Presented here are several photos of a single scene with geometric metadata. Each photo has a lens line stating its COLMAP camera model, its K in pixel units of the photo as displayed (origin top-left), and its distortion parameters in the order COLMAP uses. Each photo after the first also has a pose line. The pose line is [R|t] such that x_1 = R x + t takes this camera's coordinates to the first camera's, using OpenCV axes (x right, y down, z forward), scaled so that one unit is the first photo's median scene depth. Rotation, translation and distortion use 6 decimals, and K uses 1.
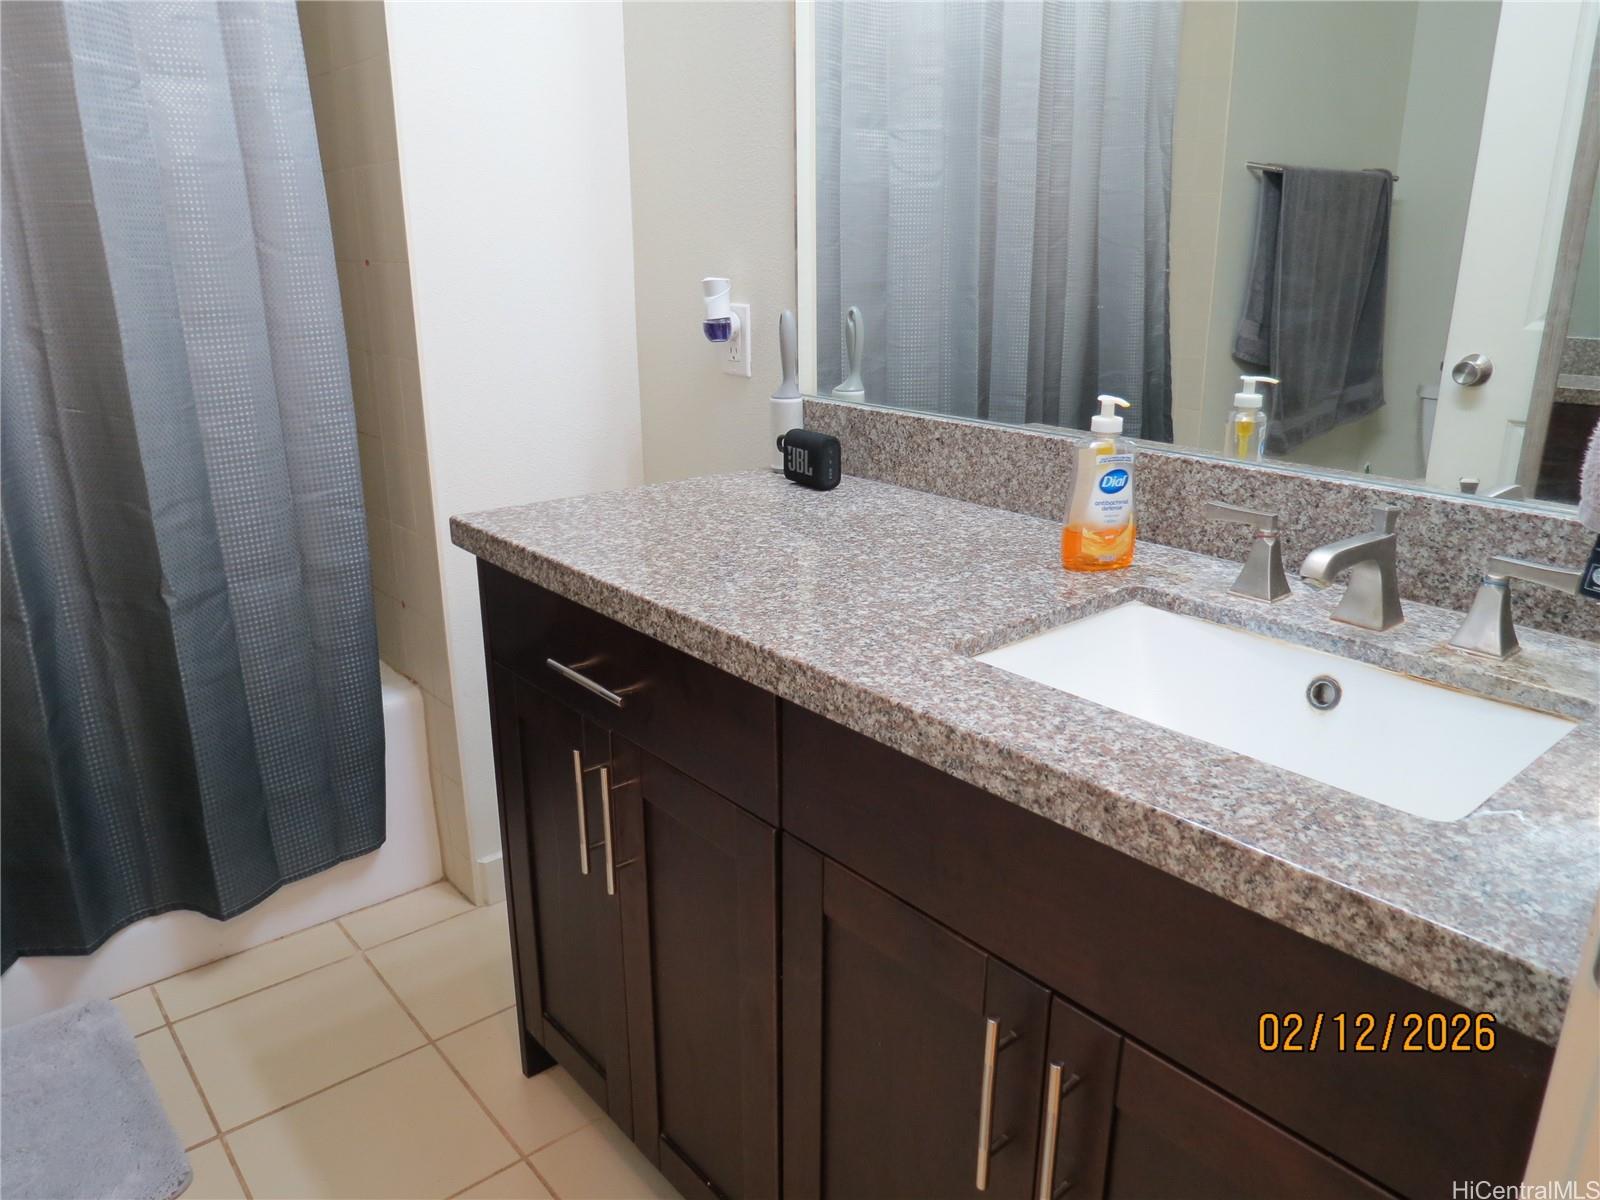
lens RADIAL K [[1144.2, 0, 801.9], [0, 1144.2, 609.4], [0, 0, 1]] dist [-0.019805, -0.020315]
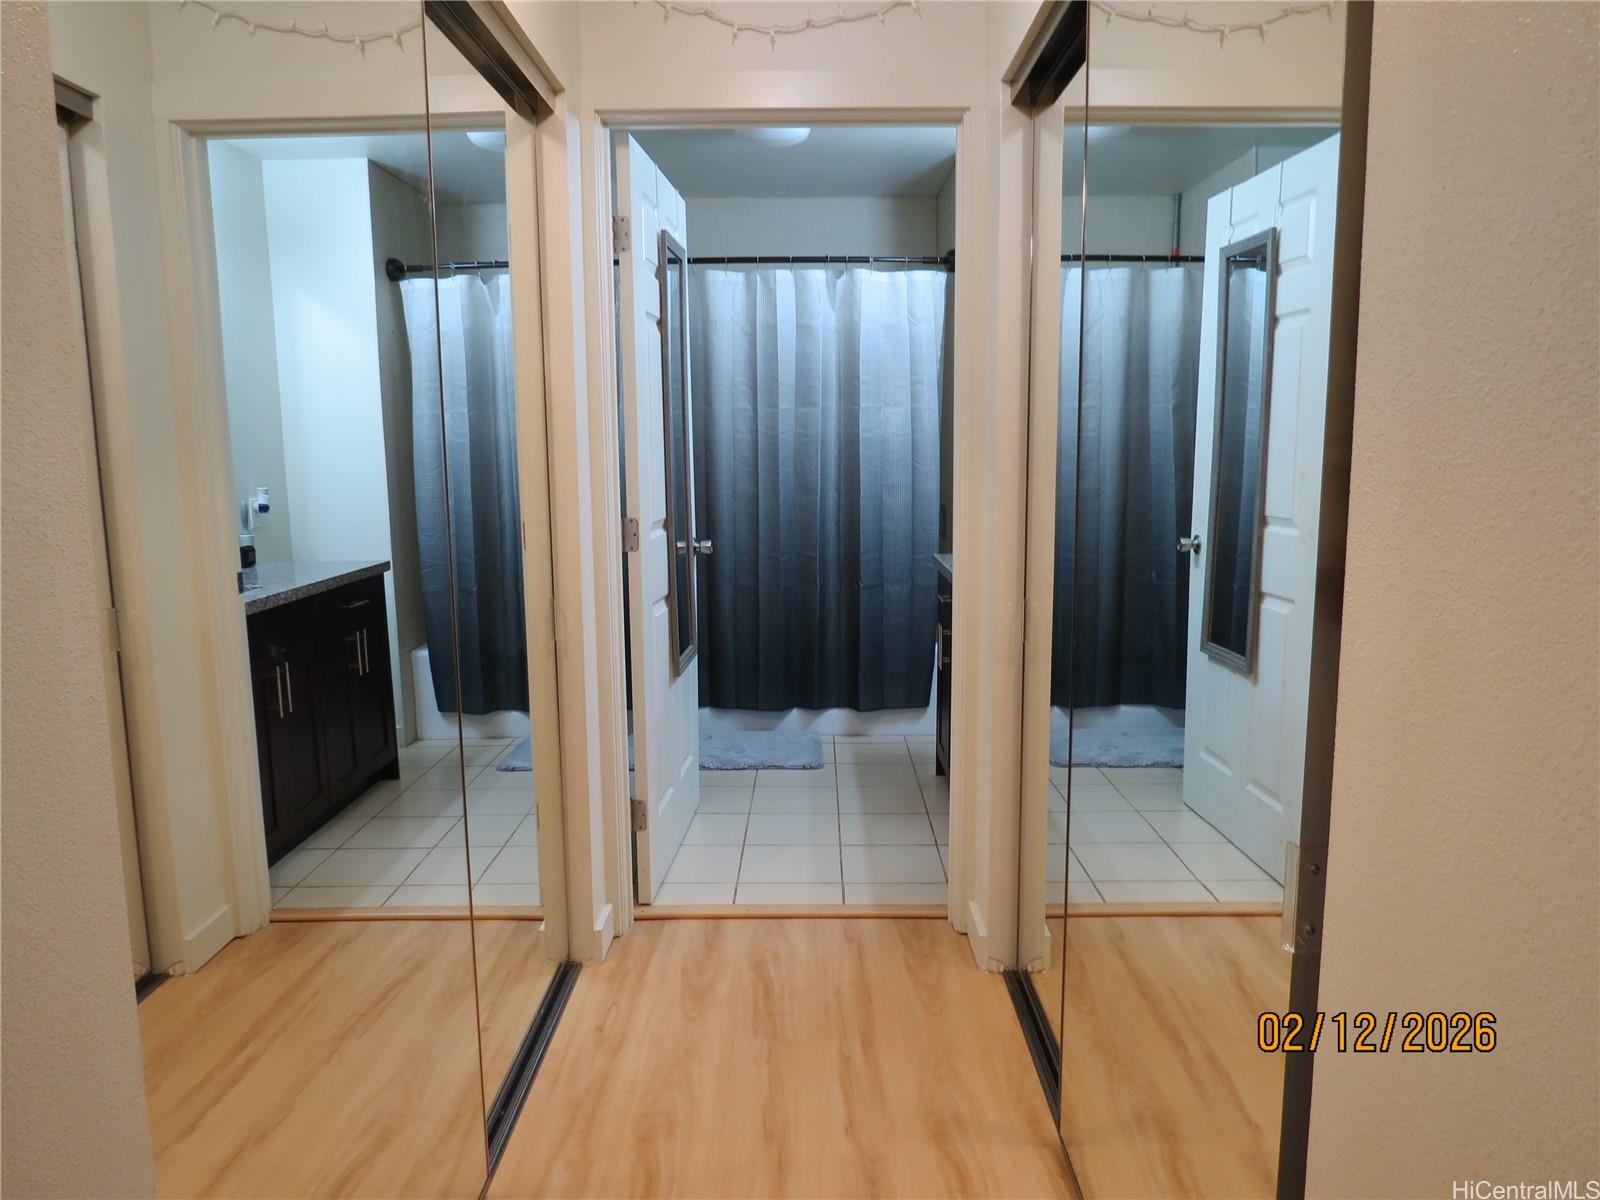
lens RADIAL K [[1144.2, 0, 801.9], [0, 1144.2, 609.4], [0, 0, 1]] dist [-0.019805, -0.020315]
pose [[0.752996, 0.092036, -0.651557, 1.156850], [-0.198694, 0.975753, -0.091798, 0.334283], [0.627310, 0.198584, 0.753025, -1.187393]]
